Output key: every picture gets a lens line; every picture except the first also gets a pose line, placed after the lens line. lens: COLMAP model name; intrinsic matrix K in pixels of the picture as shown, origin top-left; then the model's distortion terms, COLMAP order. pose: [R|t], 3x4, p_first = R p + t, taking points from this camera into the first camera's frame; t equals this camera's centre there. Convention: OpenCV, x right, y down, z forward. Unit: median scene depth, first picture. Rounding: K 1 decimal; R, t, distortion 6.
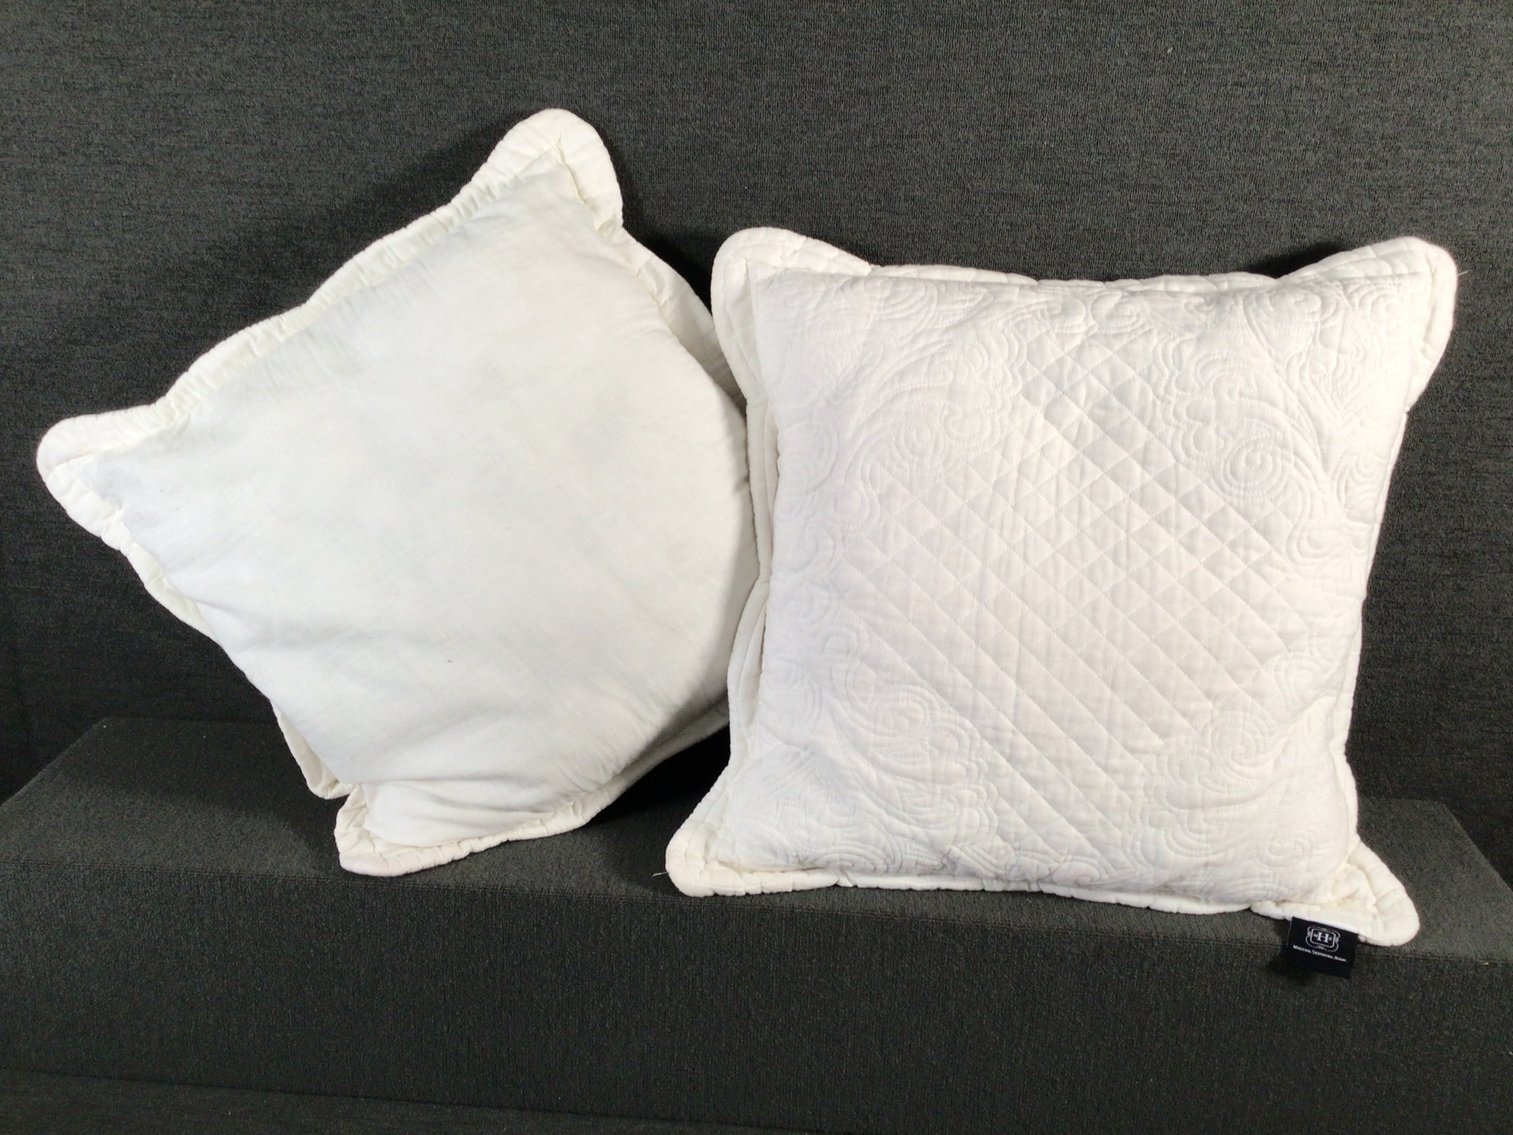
lens RADIAL K [[1399.3, 0, 747.2], [0, 1399.3, 568.9], [0, 0, 1]] dist [0.001128, 0.000000]
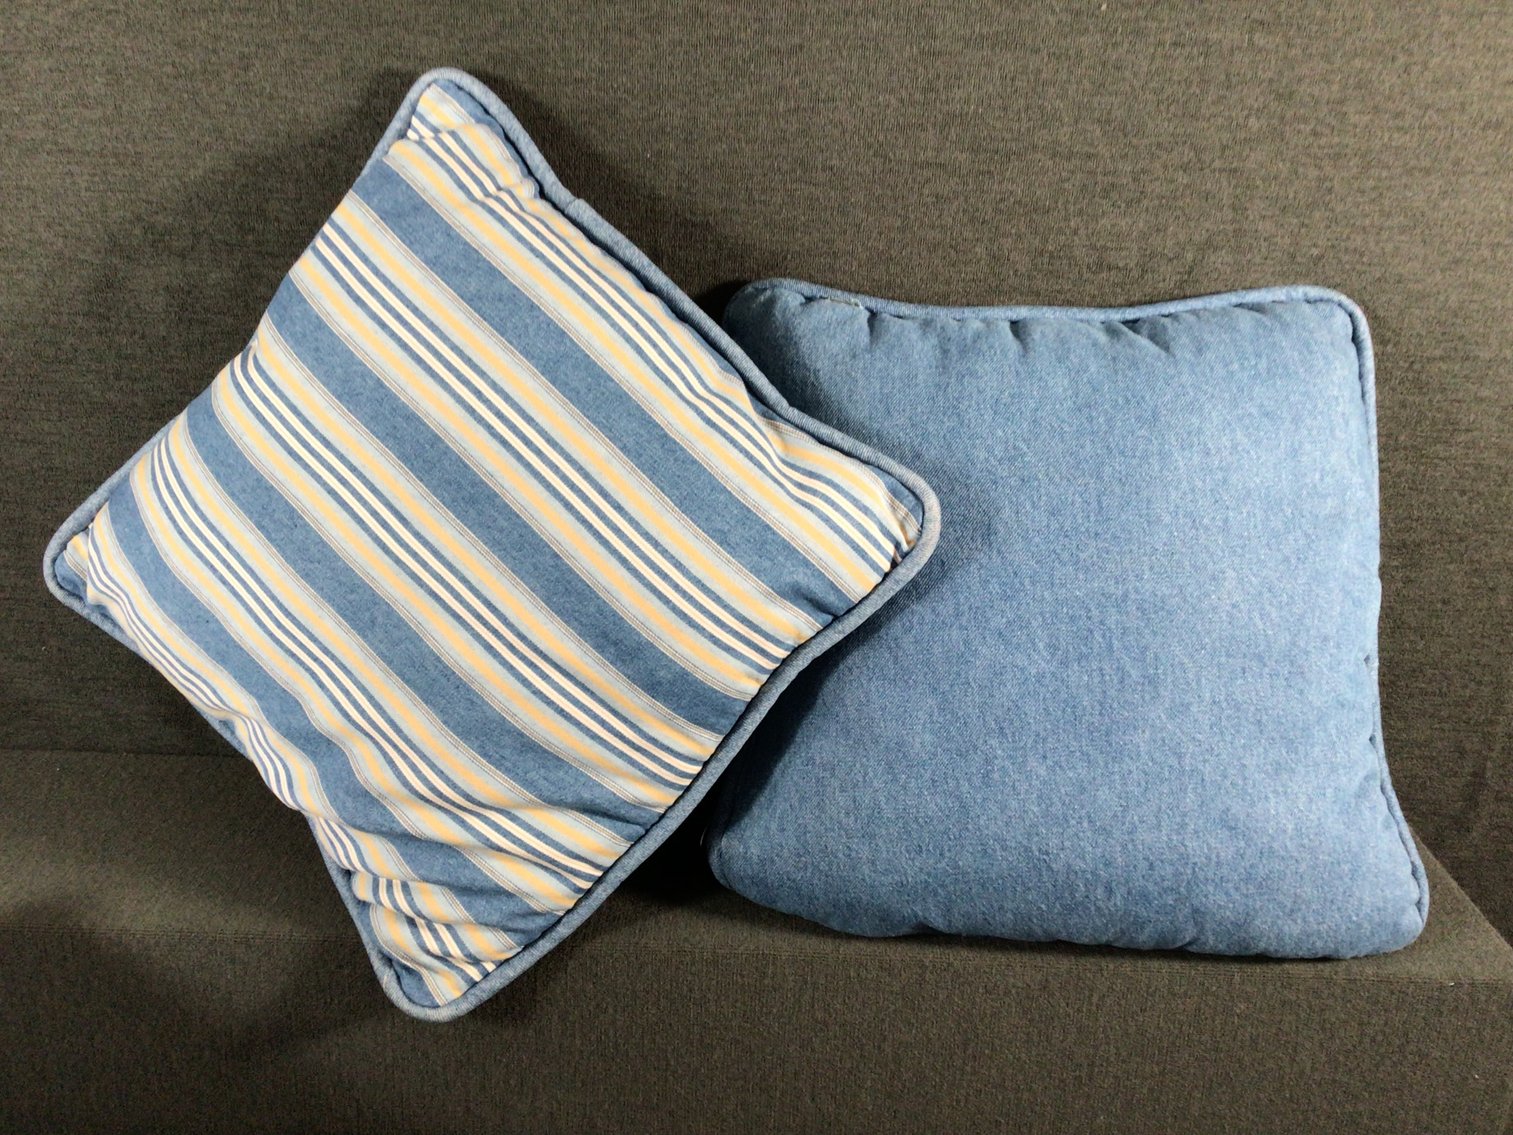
lens RADIAL K [[1399.3, 0, 746.3], [0, 1399.3, 571.8], [0, 0, 1]] dist [0.001128, 0.000000]
pose [[0.998002, -0.018101, 0.060536, 0.002823], [0.017138, 0.999719, 0.016378, -0.015738], [-0.060815, -0.015308, 0.998032, 0.082446]]
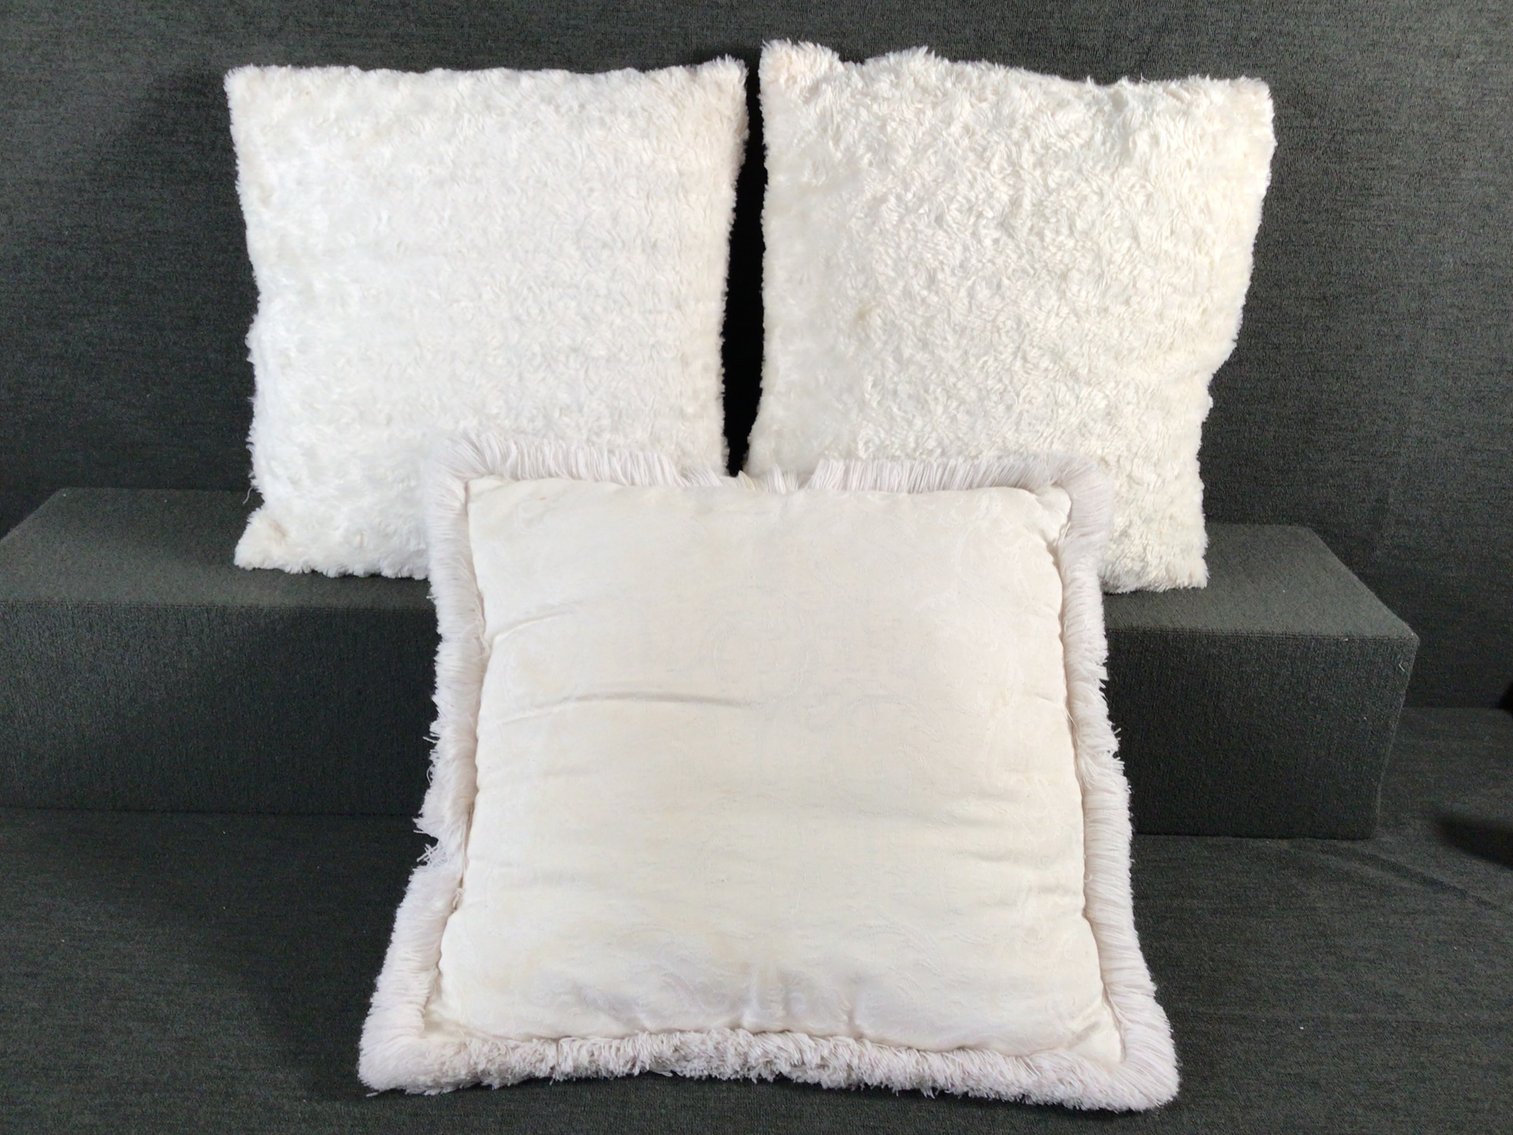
lens RADIAL K [[1399.3, 0, 747.6], [0, 1399.3, 572.5], [0, 0, 1]] dist [0.001128, 0.000000]
pose [[0.995842, -0.028084, 0.086666, -0.056899], [0.019822, 0.995302, 0.094765, 0.096928], [-0.088920, -0.092653, 0.991720, -0.088737]]
